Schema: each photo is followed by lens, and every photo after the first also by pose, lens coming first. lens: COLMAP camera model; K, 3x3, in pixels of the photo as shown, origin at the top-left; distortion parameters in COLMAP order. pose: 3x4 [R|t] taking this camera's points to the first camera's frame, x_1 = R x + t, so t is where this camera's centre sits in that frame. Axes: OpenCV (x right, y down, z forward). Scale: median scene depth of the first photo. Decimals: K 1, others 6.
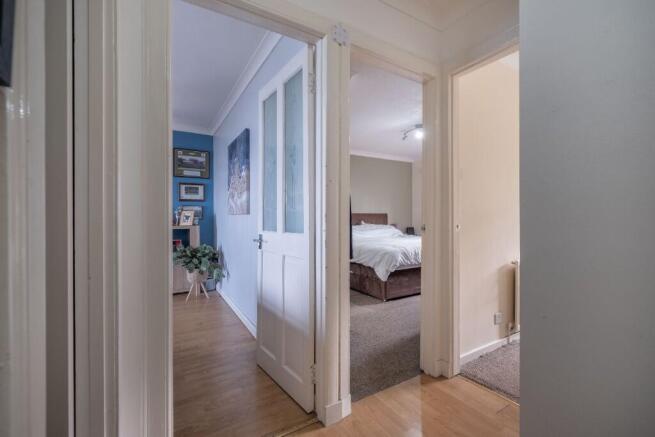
lens RADIAL K [[288.3, 0, 325.4], [0, 288.3, 218.5], [0, 0, 1]] dist [-0.004383, -0.000275]
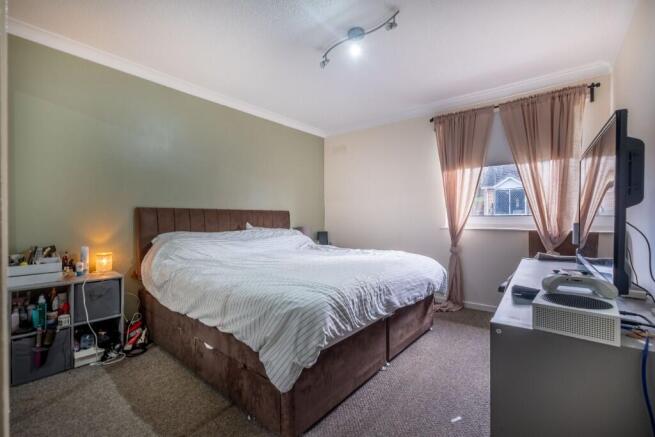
lens RADIAL K [[288.3, 0, 322.8], [0, 288.3, 220.4], [0, 0, 1]] dist [-0.004383, -0.000275]
pose [[0.943866, -0.003184, 0.330314, 0.107822], [0.002371, 0.999993, 0.002866, 0.002815], [-0.330321, -0.001922, 0.943867, 0.550500]]
